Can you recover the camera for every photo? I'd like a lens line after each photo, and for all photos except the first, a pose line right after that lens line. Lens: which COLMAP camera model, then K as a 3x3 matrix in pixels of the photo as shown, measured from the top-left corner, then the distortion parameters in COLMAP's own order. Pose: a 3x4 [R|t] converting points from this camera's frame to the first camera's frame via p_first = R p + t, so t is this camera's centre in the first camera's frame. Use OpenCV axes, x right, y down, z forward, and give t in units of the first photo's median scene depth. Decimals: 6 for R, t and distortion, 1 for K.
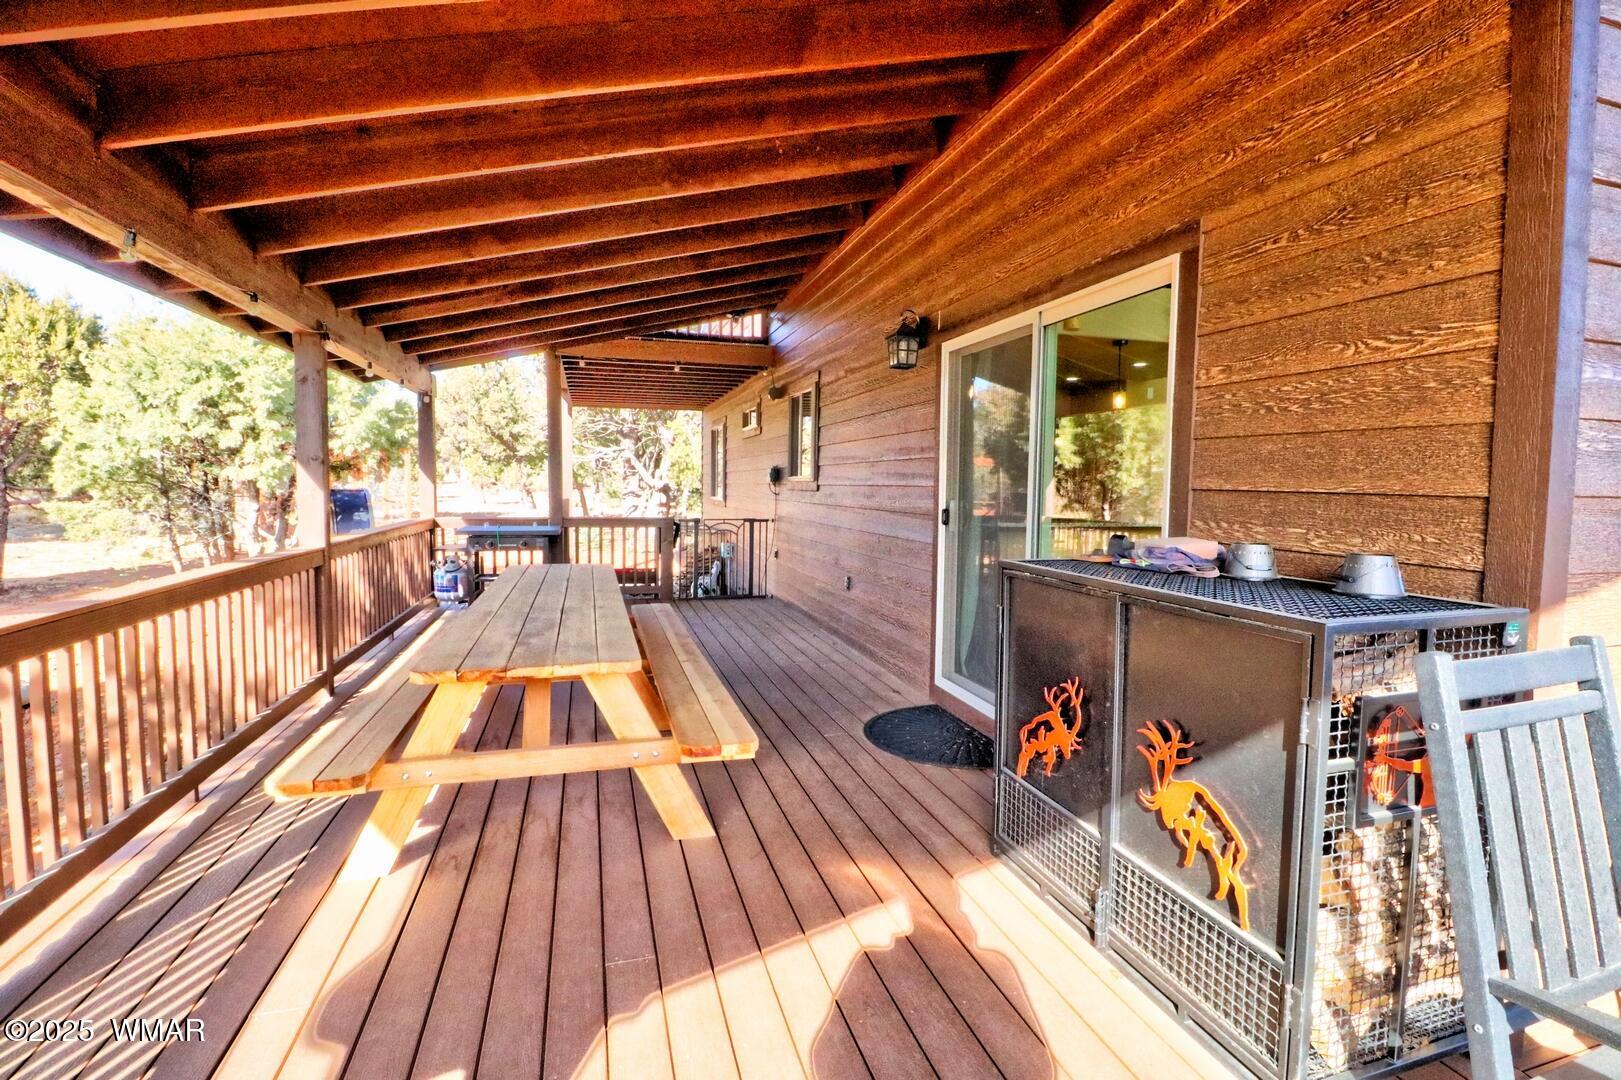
lens RADIAL K [[747.0, 0, 806.0], [0, 747.0, 530.6], [0, 0, 1]] dist [-0.013200, -0.006499]
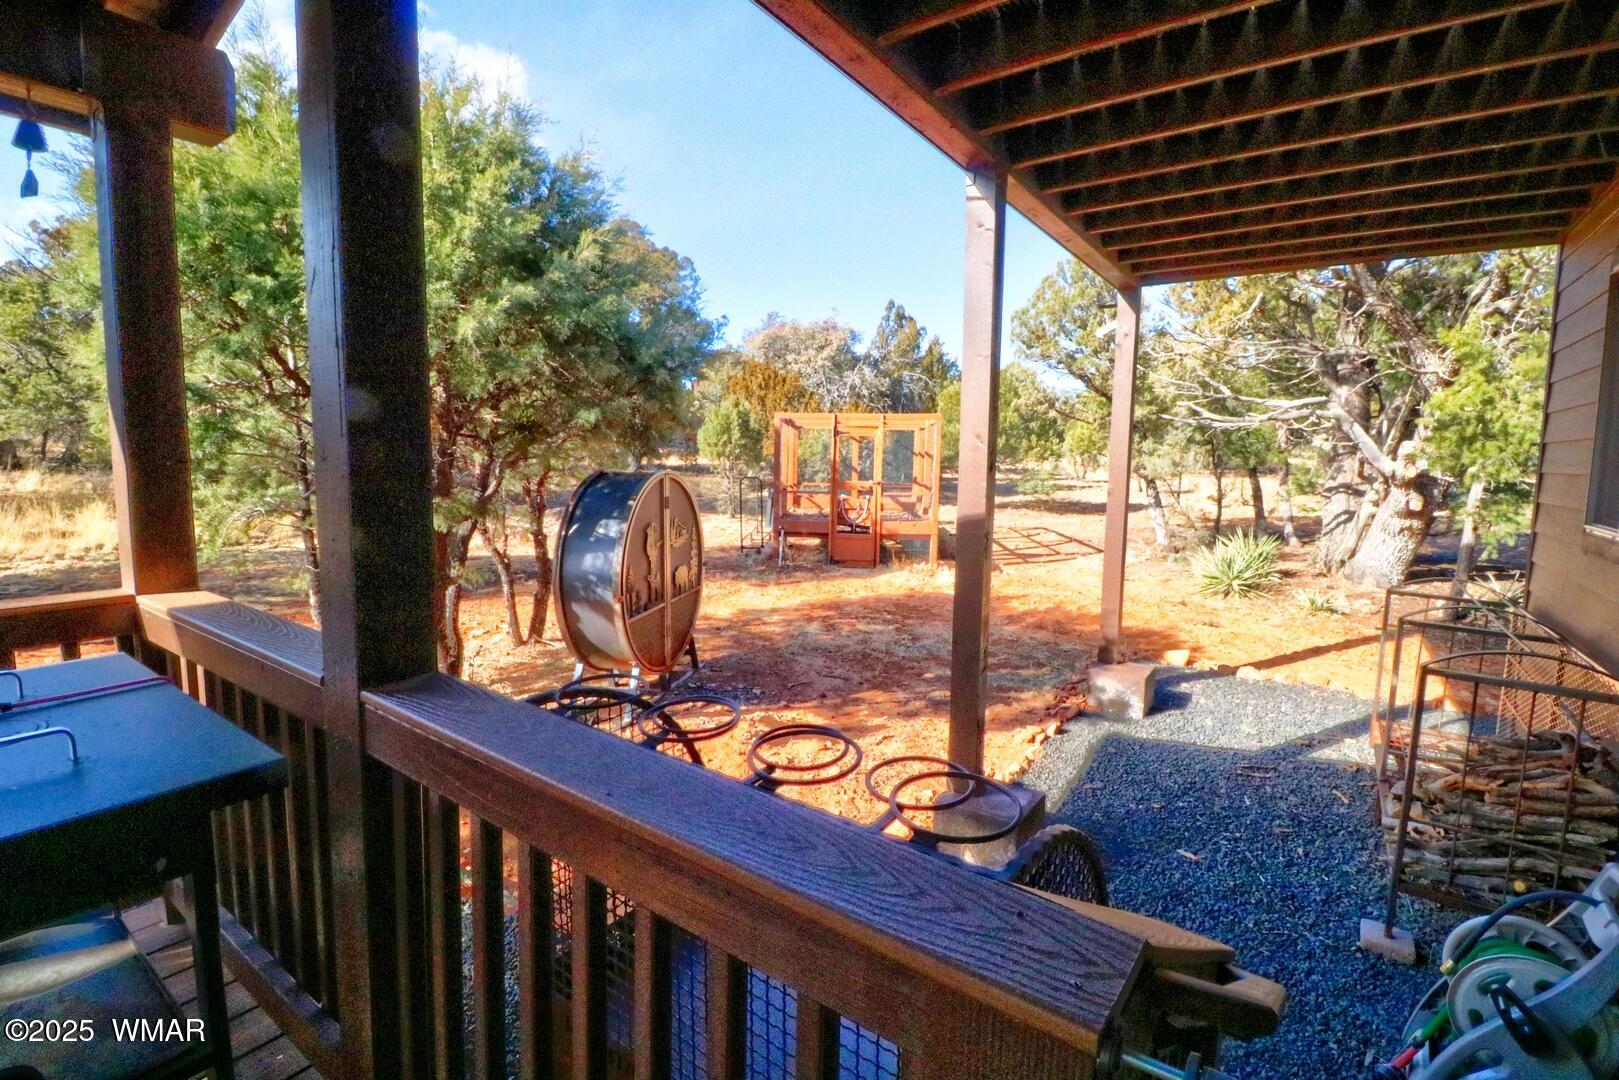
lens RADIAL K [[746.1, 0, 797.8], [0, 746.1, 534.6], [0, 0, 1]] dist [-0.013200, -0.006499]
pose [[0.615075, 0.083246, -0.784062, -0.149531], [-0.060378, 0.996464, 0.058432, -0.062068], [0.786153, 0.011400, 0.617926, 0.956676]]
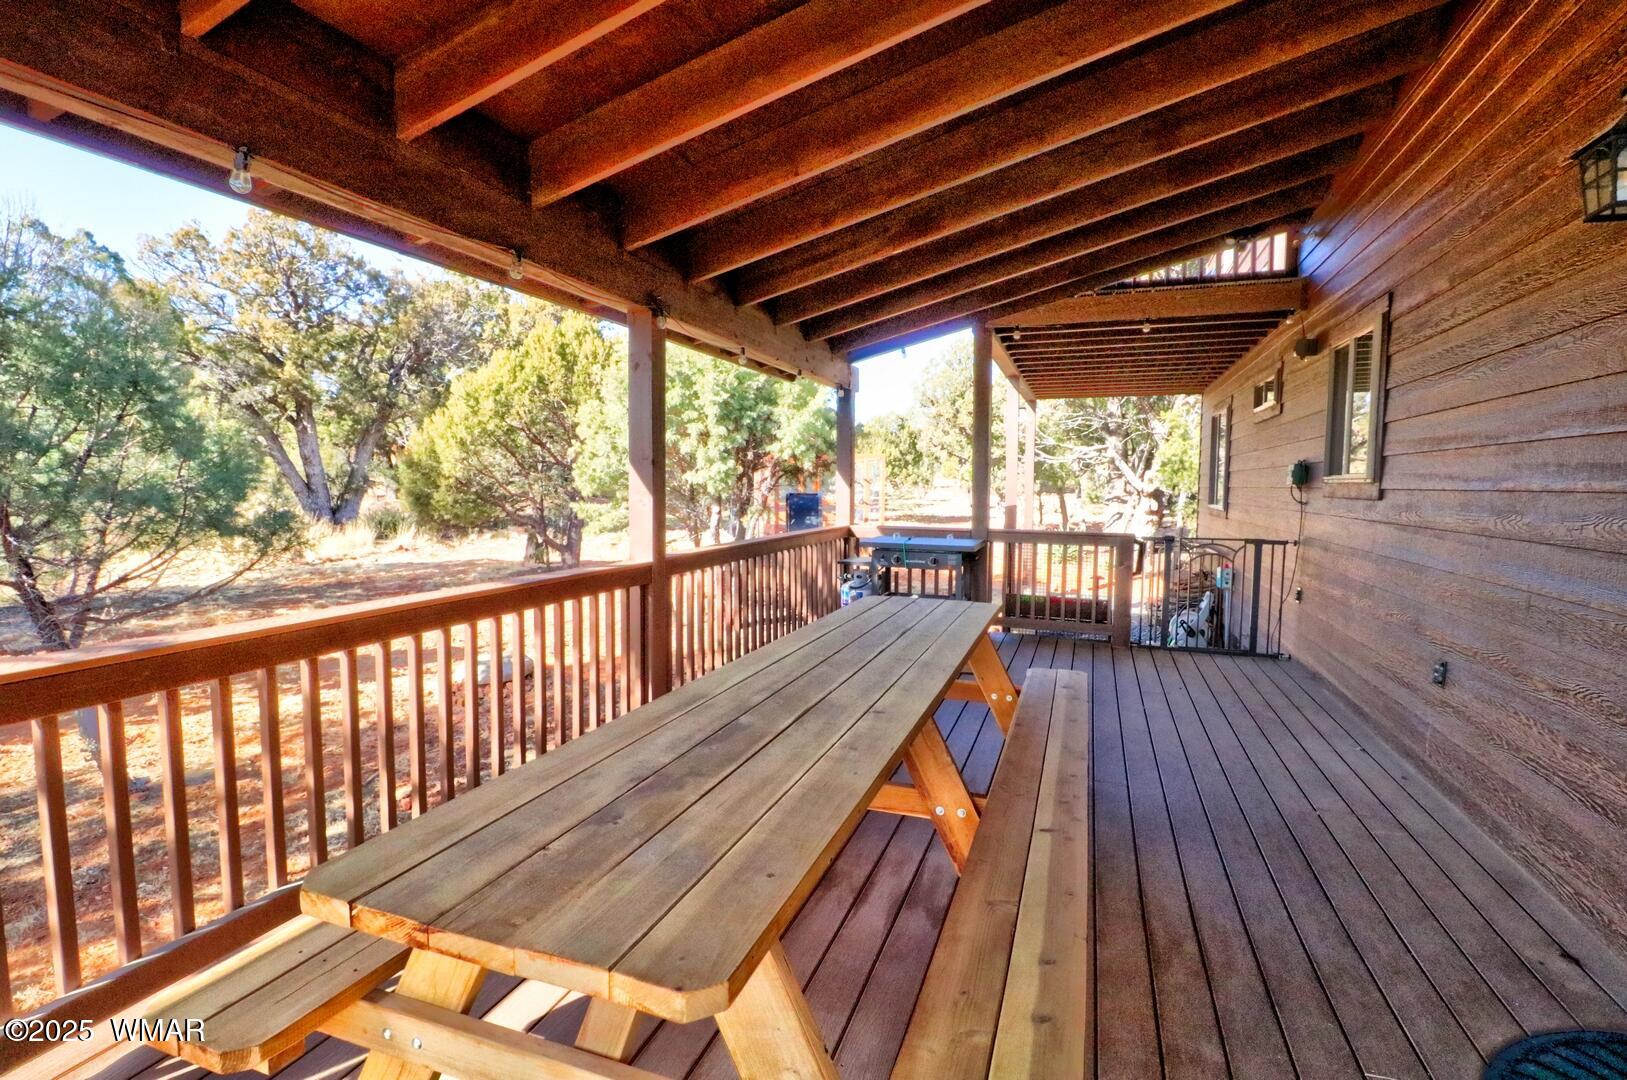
lens RADIAL K [[749.7, 0, 813.3], [0, 749.7, 534.0], [0, 0, 1]] dist [-0.013200, -0.006499]
pose [[0.803926, 0.035609, -0.593662, 0.004079], [-0.036282, 0.999283, 0.010805, -0.013702], [0.593622, 0.012853, 0.804642, 0.227586]]
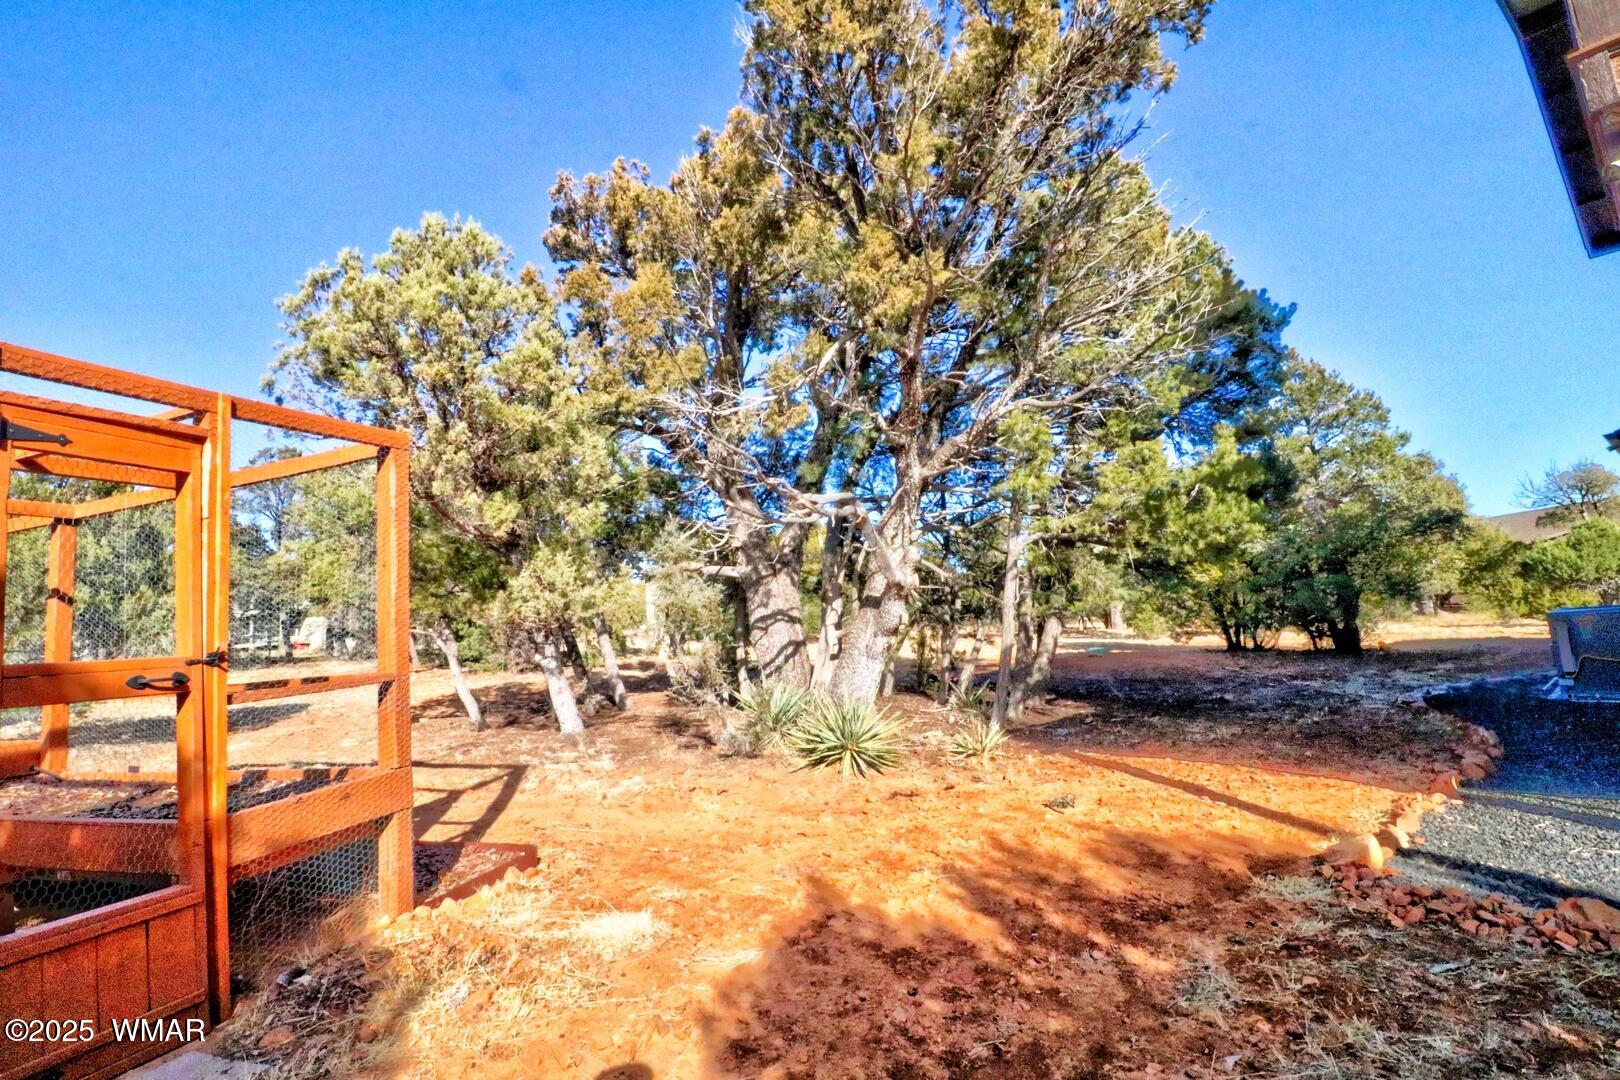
lens RADIAL K [[746.5, 0, 810.2], [0, 746.5, 531.5], [0, 0, 1]] dist [-0.013200, -0.006499]
pose [[0.913103, -0.033698, 0.406334, -1.023858], [0.111431, 0.979264, -0.169193, -0.054688], [-0.392207, 0.199768, 0.897923, 1.497299]]
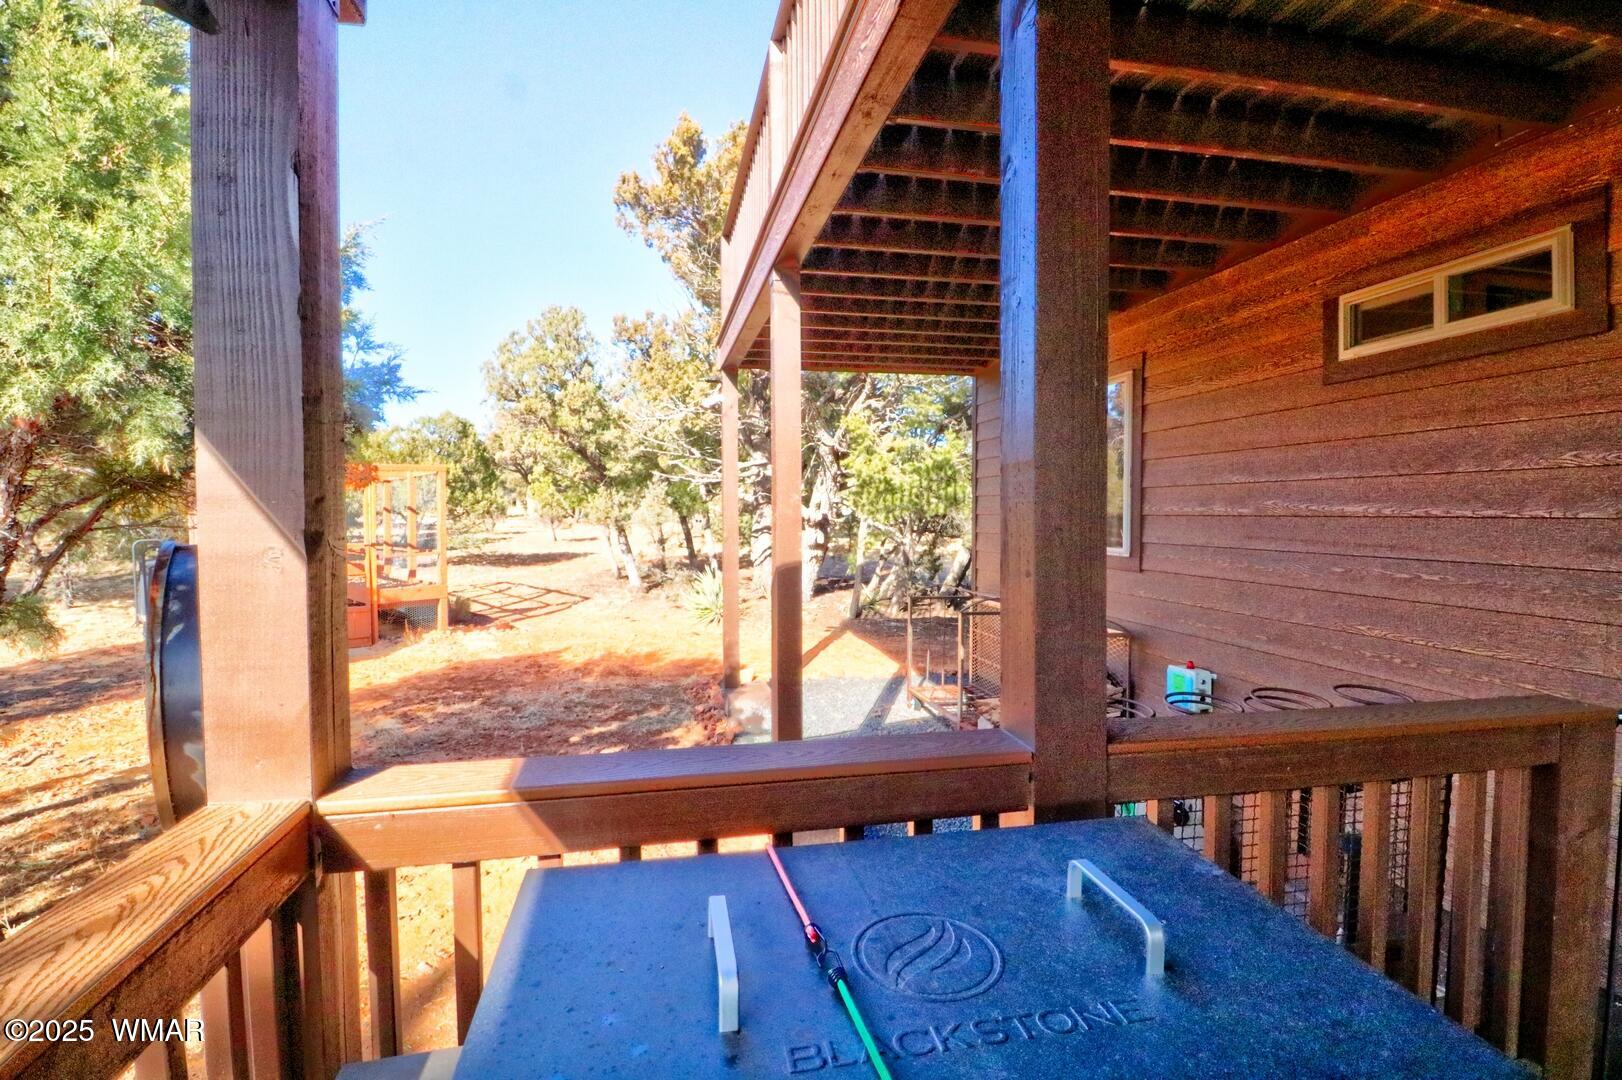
lens RADIAL K [[747.4, 0, 806.3], [0, 747.4, 533.6], [0, 0, 1]] dist [-0.013200, -0.006499]
pose [[0.996958, -0.011508, -0.077087, -0.370654], [0.008916, 0.999386, -0.033891, -0.057118], [0.077429, 0.033101, 0.996448, 0.810253]]
